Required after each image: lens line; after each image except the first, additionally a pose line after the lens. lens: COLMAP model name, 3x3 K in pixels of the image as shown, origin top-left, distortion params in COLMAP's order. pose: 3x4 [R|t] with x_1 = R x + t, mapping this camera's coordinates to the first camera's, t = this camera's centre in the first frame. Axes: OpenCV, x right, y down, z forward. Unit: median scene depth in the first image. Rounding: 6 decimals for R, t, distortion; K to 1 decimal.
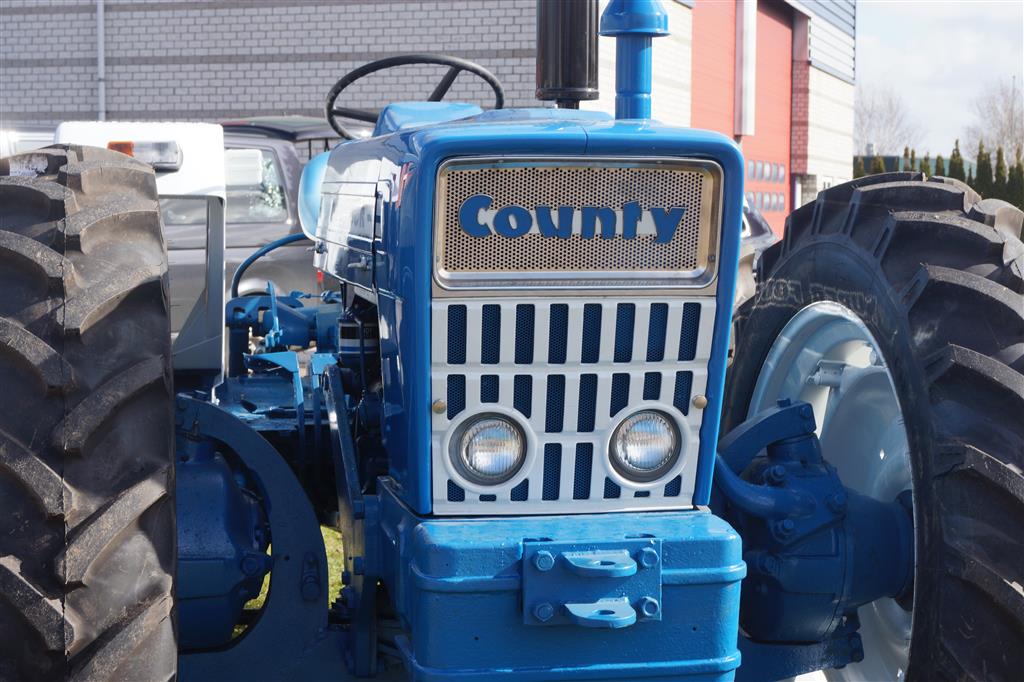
lens RADIAL K [[1923.3, 0, 512.0], [0, 1923.3, 341.0], [0, 0, 1]] dist [-0.012787, -0.190248]
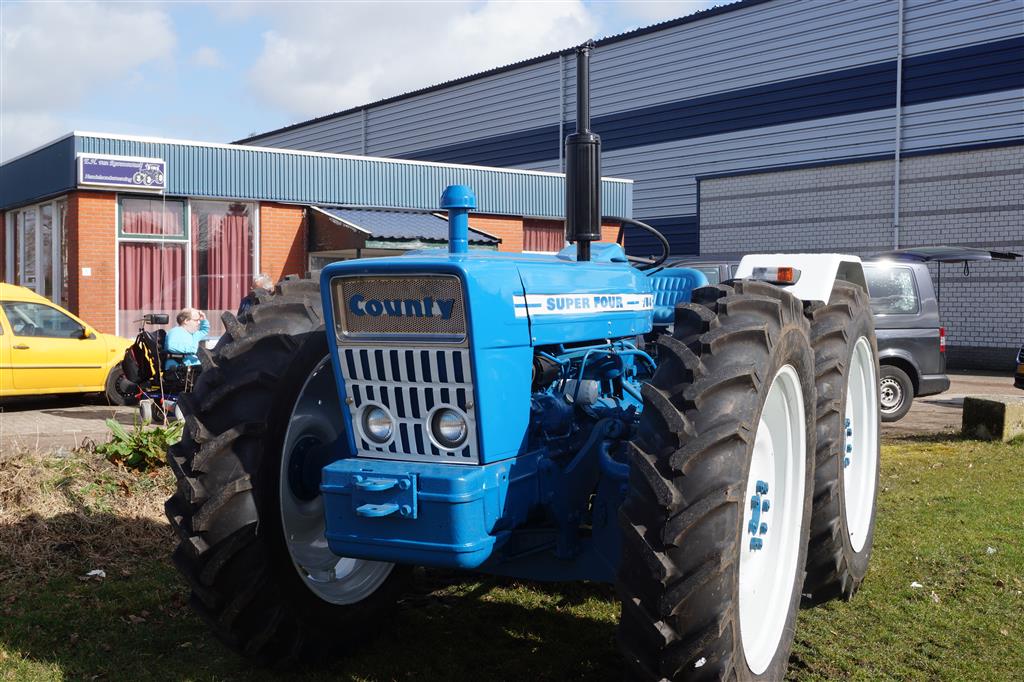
lens RADIAL K [[1176.9, 0, 512.0], [0, 1176.9, 341.0], [0, 0, 1]] dist [-0.026521, -0.036364]
pose [[0.805336, 0.016155, -0.592598, 0.720404], [-0.039563, 0.998865, -0.026536, -0.001660], [0.591497, 0.044815, 0.805061, 0.104264]]
